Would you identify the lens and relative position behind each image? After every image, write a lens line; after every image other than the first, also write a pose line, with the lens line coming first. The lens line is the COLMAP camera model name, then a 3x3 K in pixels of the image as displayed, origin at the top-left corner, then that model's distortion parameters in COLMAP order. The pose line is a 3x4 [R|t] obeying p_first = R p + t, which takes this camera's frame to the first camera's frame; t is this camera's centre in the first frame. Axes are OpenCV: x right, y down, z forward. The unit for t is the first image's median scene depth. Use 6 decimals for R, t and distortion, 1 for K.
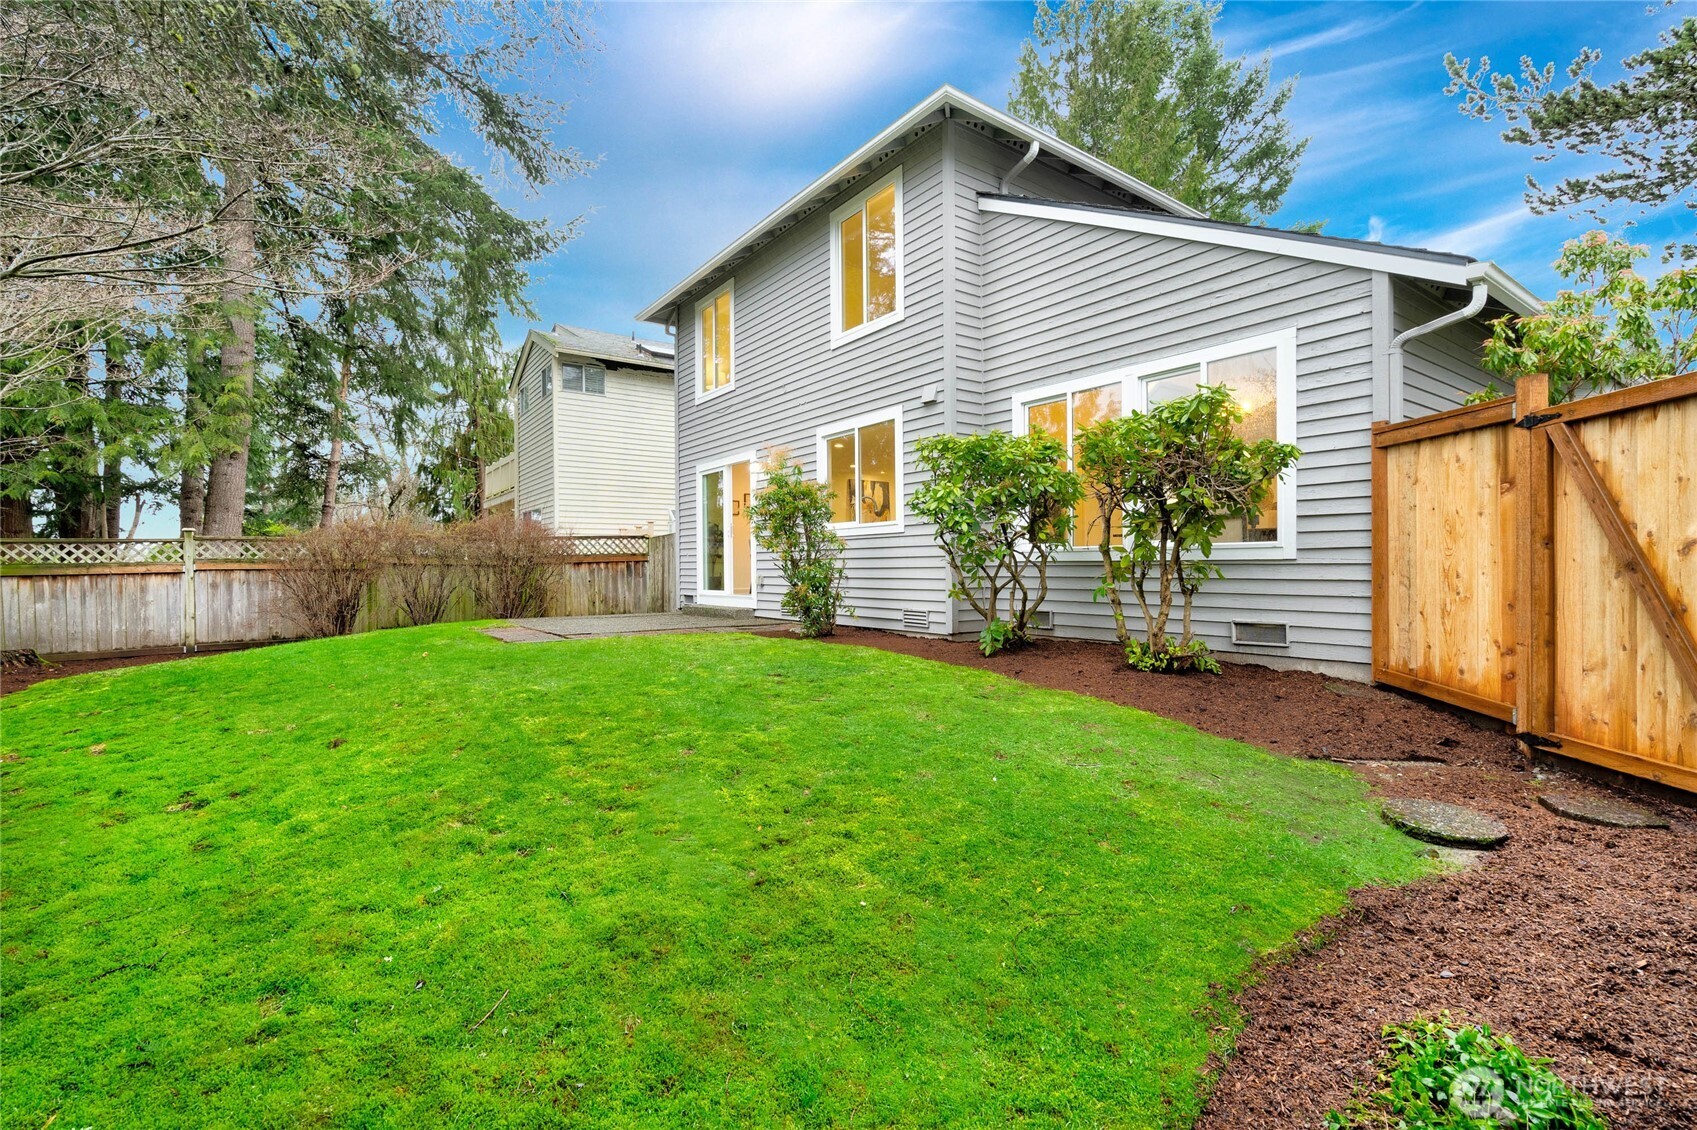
lens RADIAL K [[768.5, 0, 849.8], [0, 768.5, 564.8], [0, 0, 1]] dist [-0.002987, 0.000629]
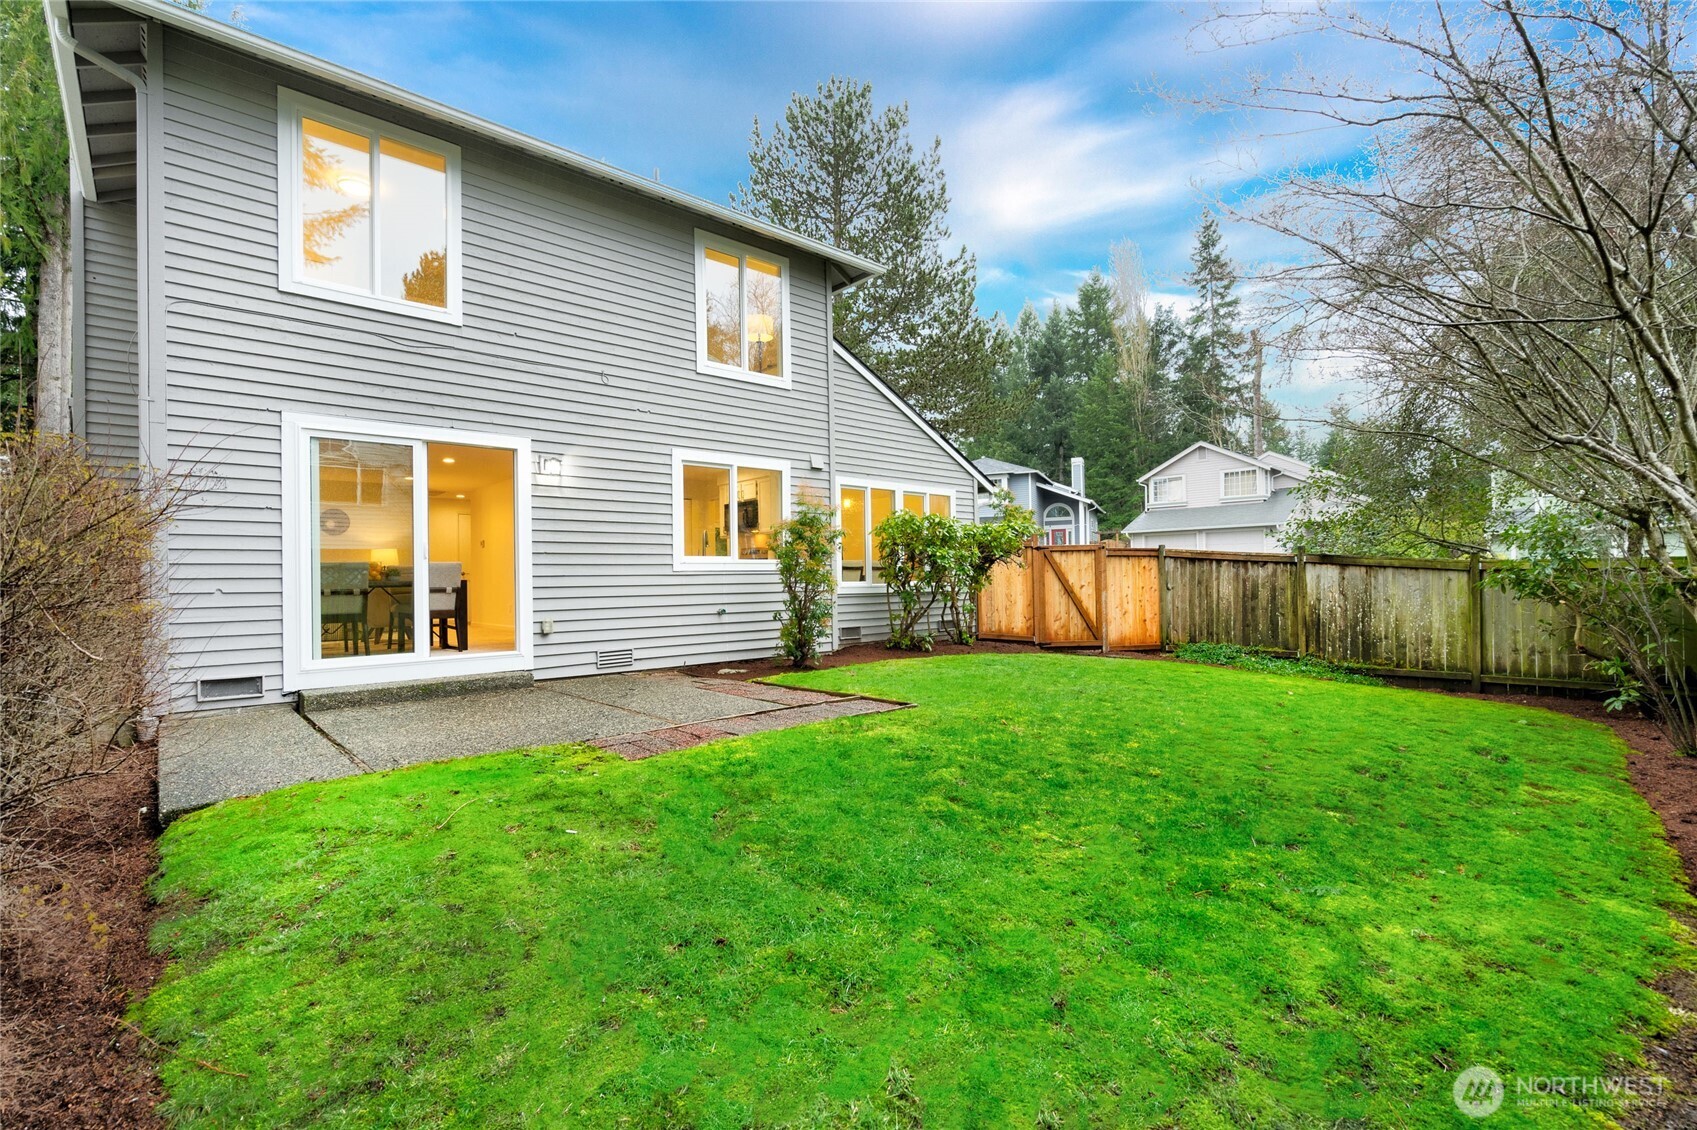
lens RADIAL K [[768.5, 0, 848.2], [0, 768.5, 574.8], [0, 0, 1]] dist [-0.002987, 0.000629]
pose [[-0.109615, 0.011401, 0.993909, -1.265023], [0.010228, 0.999894, -0.010342, -0.025727], [-0.993921, 0.009033, -0.109720, 1.196132]]
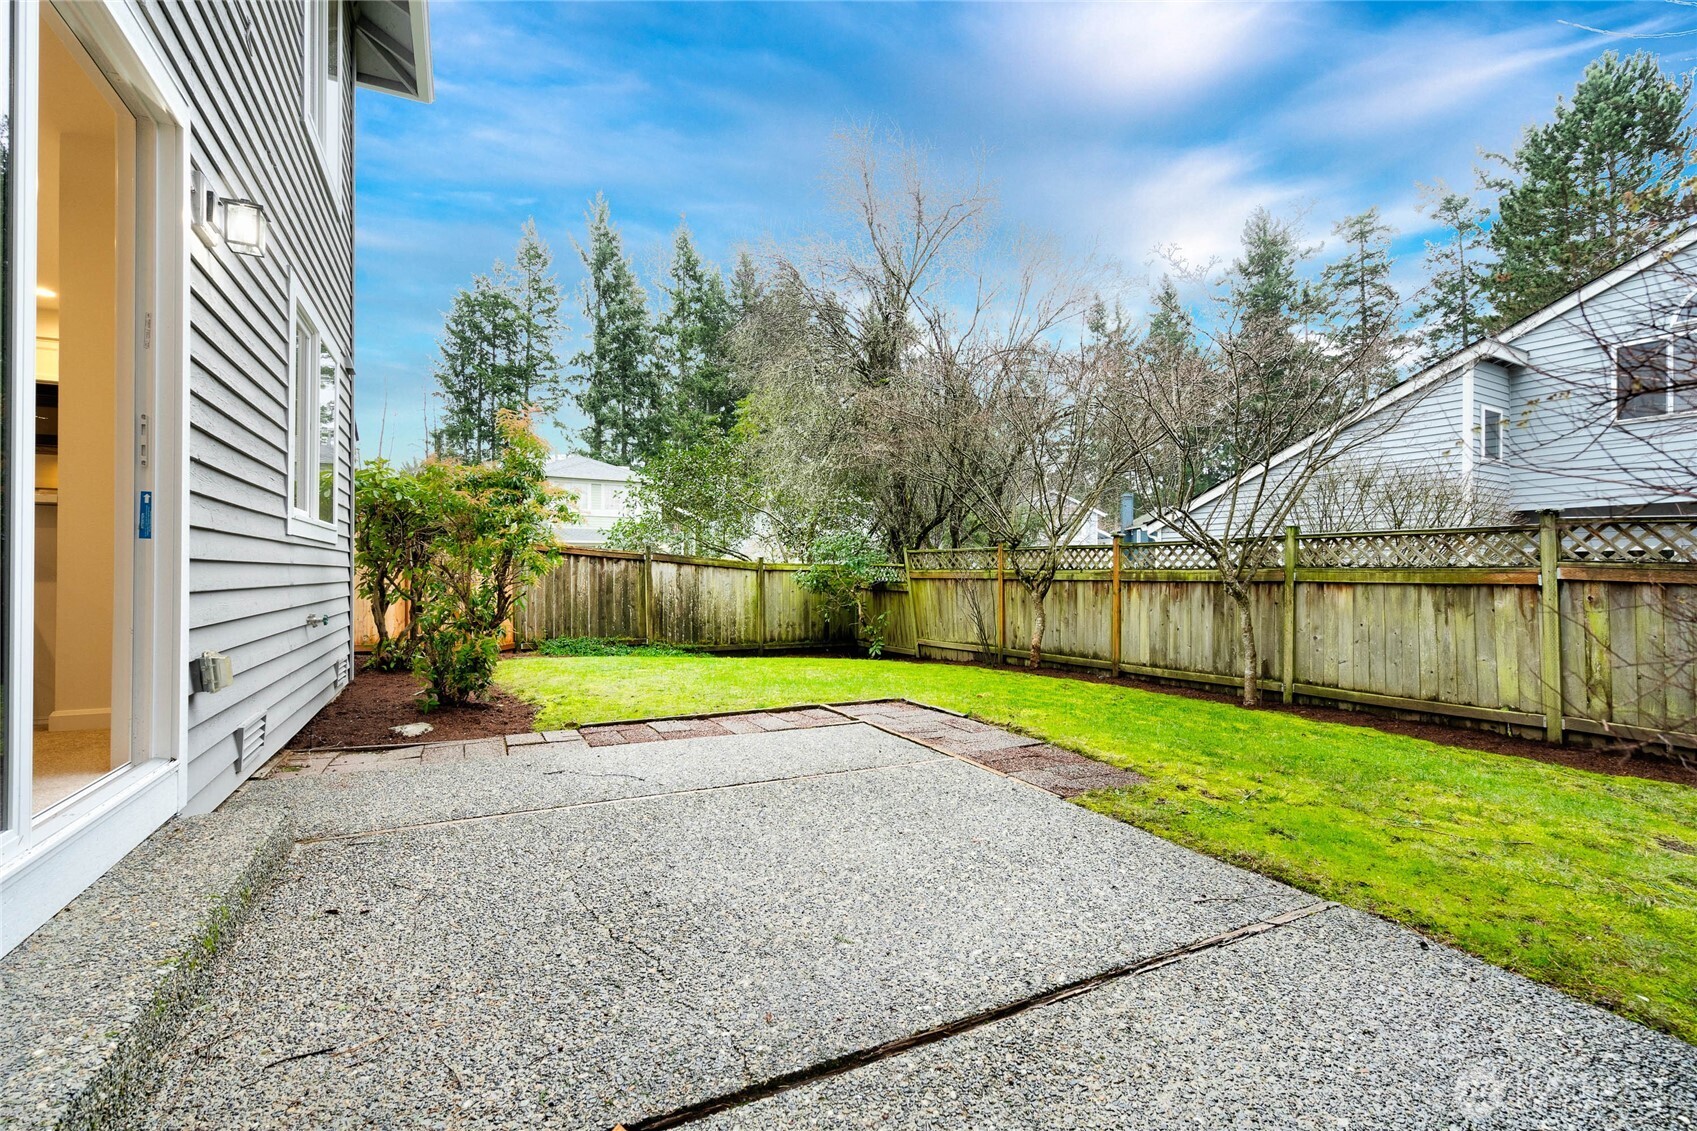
lens RADIAL K [[768.5, 0, 848.2], [0, 768.5, 568.8], [0, 0, 1]] dist [-0.002987, 0.000629]
pose [[-0.986088, 0.001960, 0.166215, -0.653619], [0.000254, 0.999947, -0.010286, -0.019887], [-0.166226, -0.010101, -0.986036, 1.703897]]
